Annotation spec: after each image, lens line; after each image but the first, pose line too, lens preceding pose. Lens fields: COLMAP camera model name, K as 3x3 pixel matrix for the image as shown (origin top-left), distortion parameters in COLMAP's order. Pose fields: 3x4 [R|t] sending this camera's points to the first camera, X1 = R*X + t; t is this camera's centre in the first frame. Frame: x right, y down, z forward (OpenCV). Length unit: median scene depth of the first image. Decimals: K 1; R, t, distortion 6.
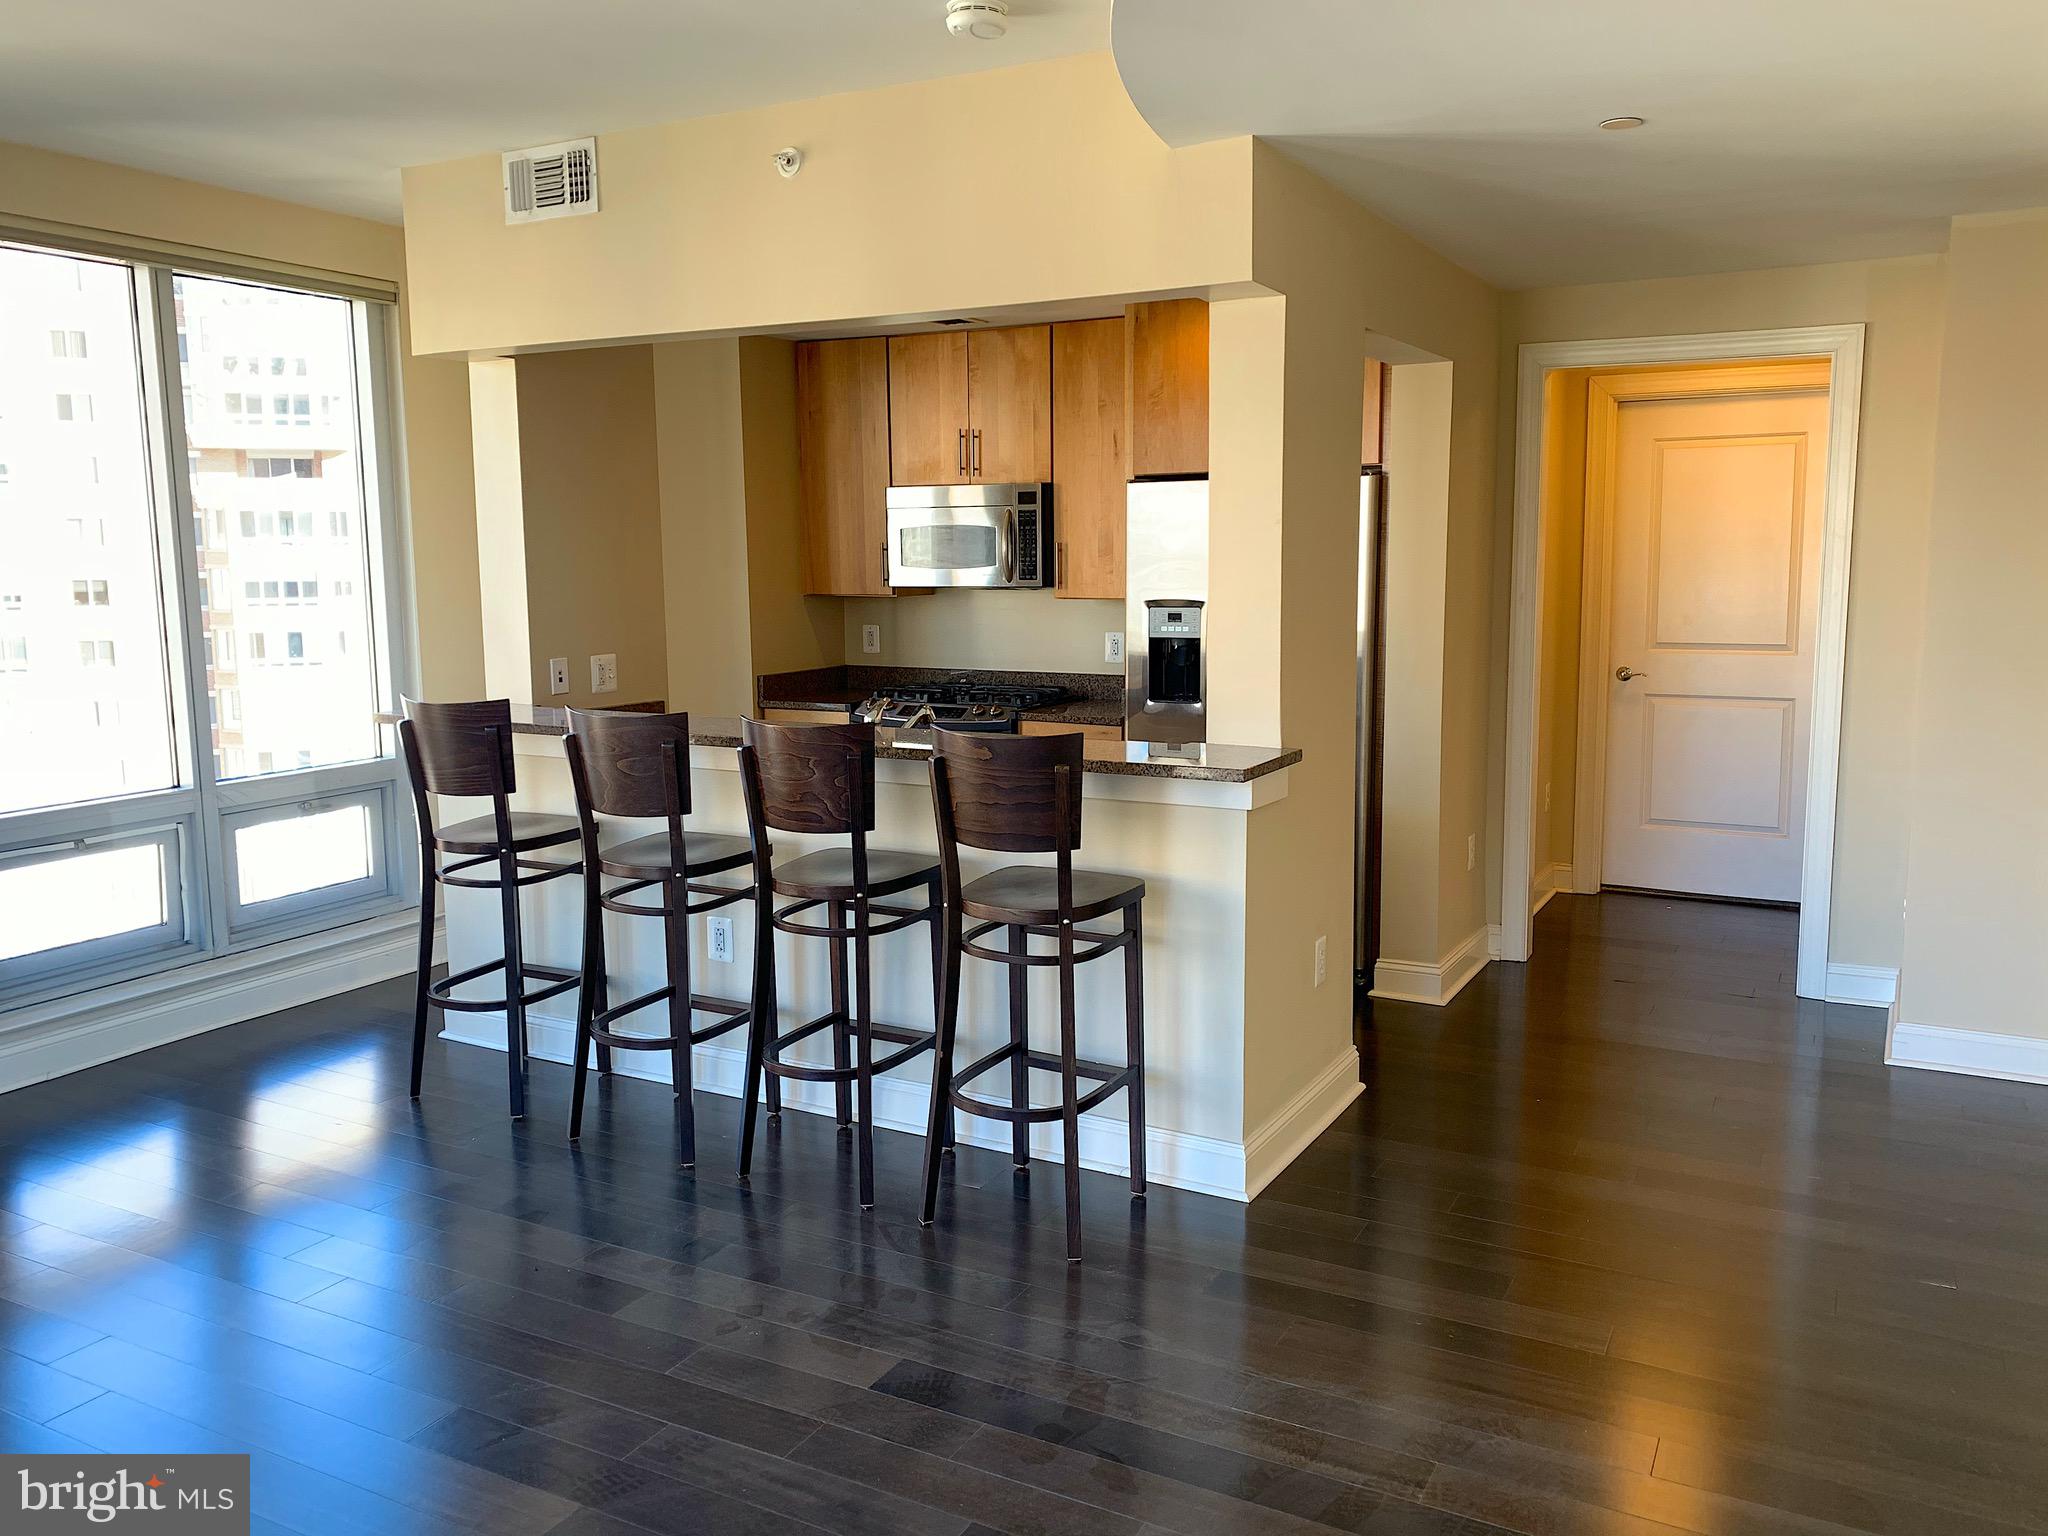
lens RADIAL K [[1553.8, 0, 1057.6], [0, 1553.8, 785.5], [0, 0, 1]] dist [0.065859, -0.084306]
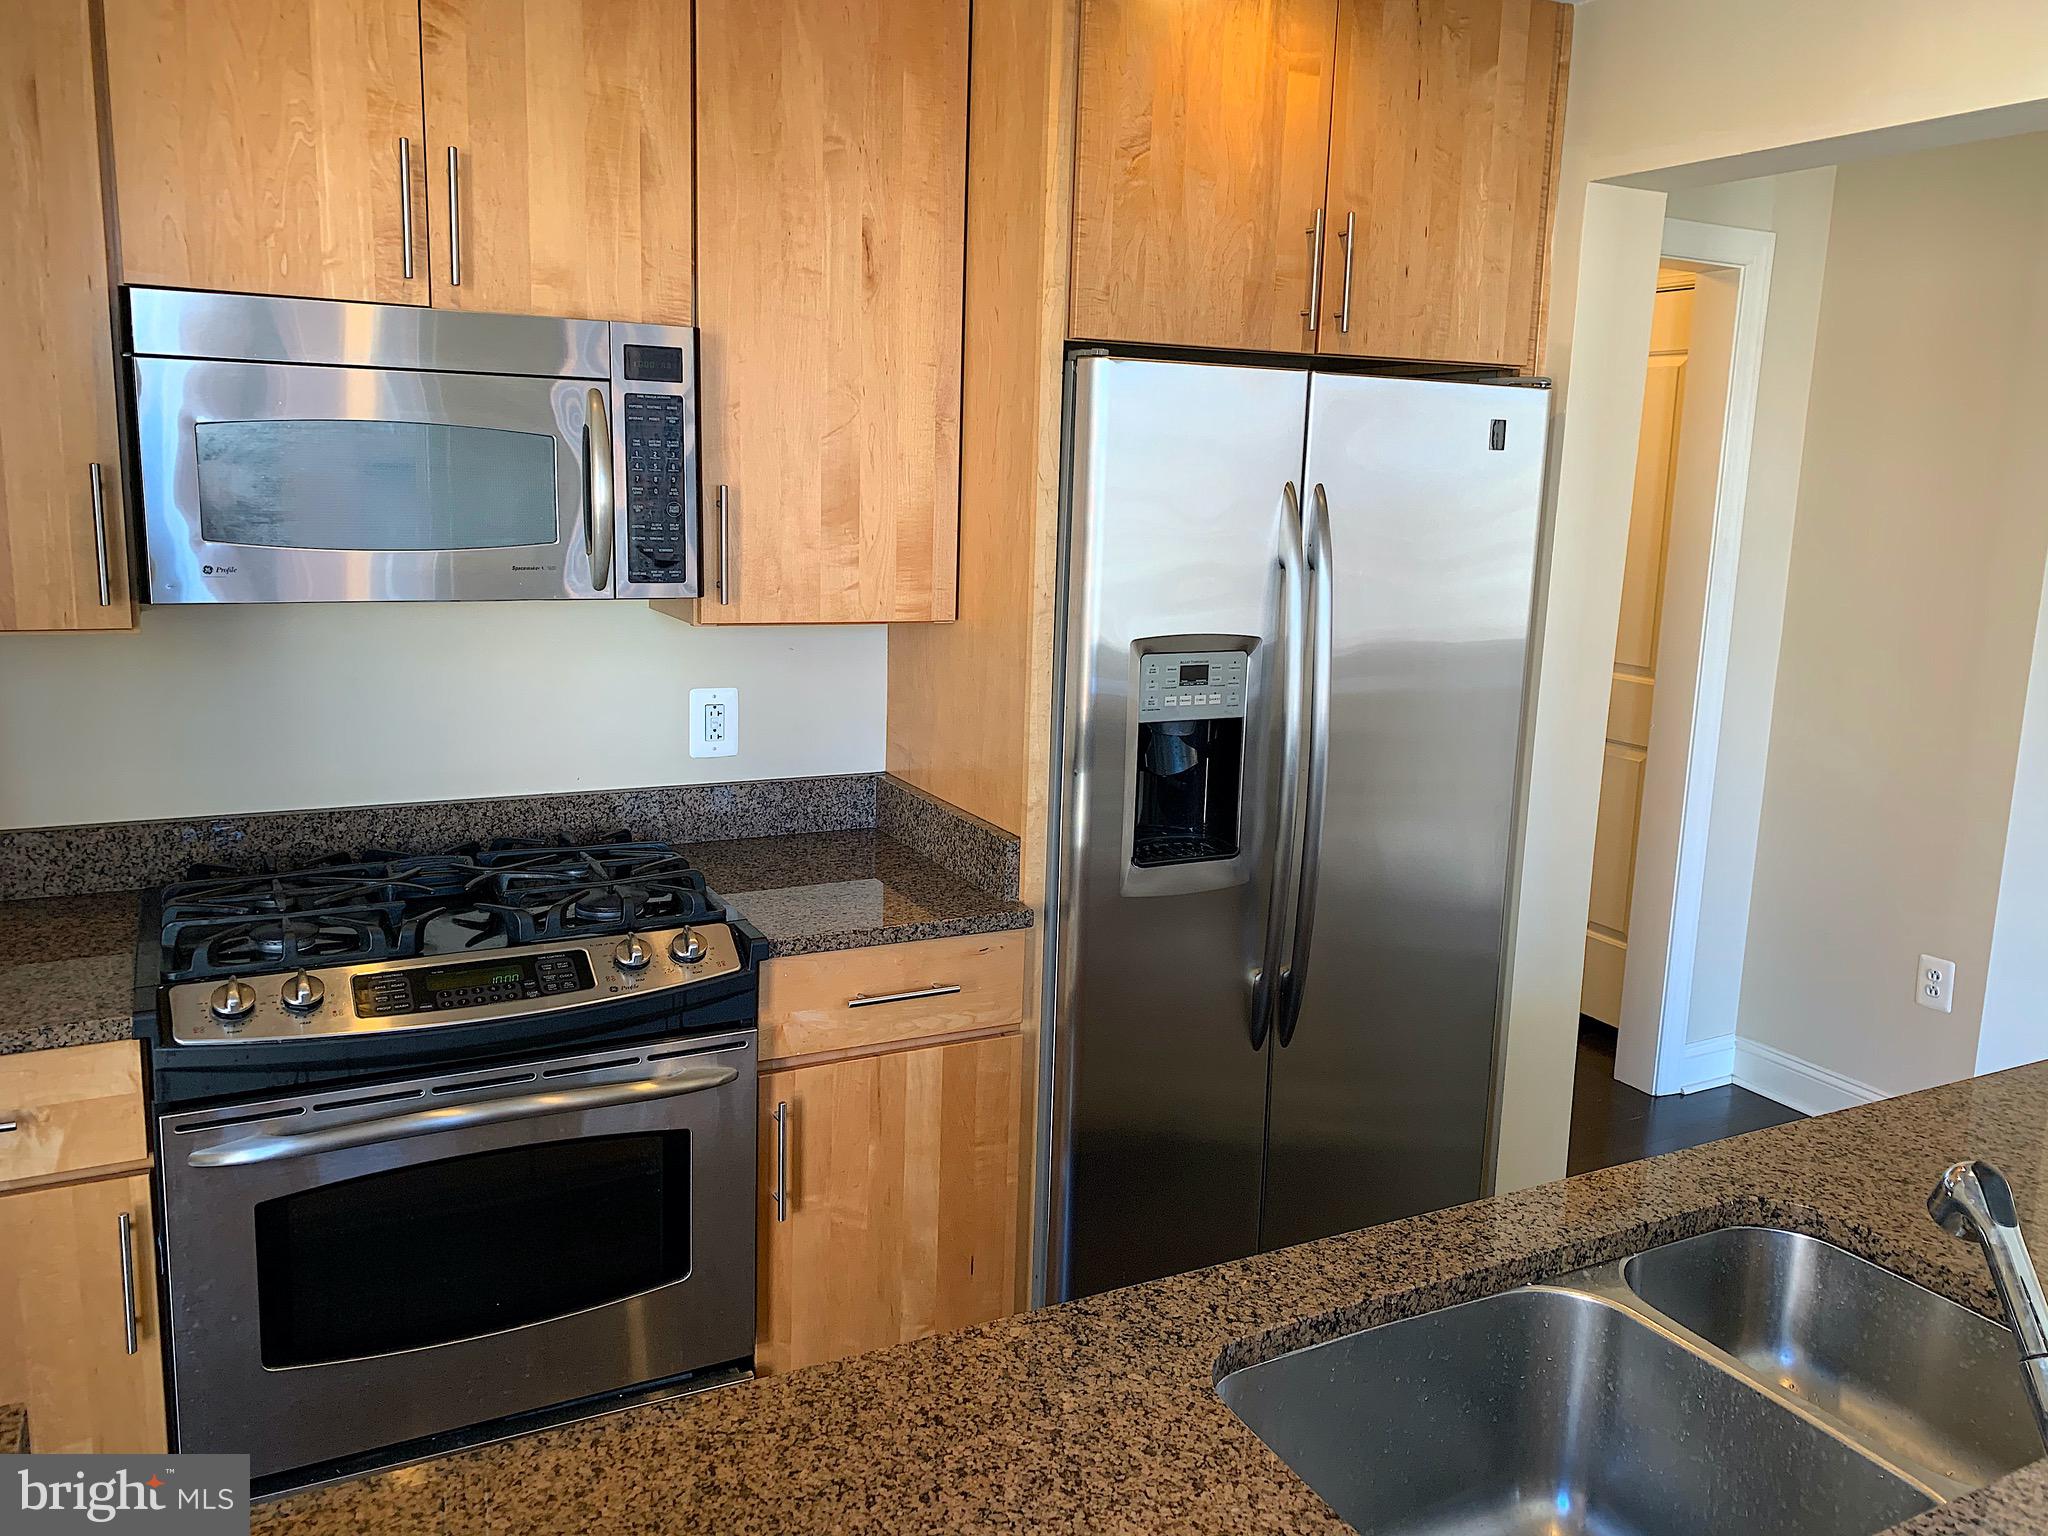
lens RADIAL K [[1553.8, 0, 1027.6], [0, 1553.8, 747.5], [0, 0, 1]] dist [0.065859, -0.084306]
pose [[0.570394, -0.120718, 0.812452, -0.283485], [0.089341, 0.992390, 0.084731, -0.116618], [-0.816498, 0.024255, 0.576838, 0.708068]]
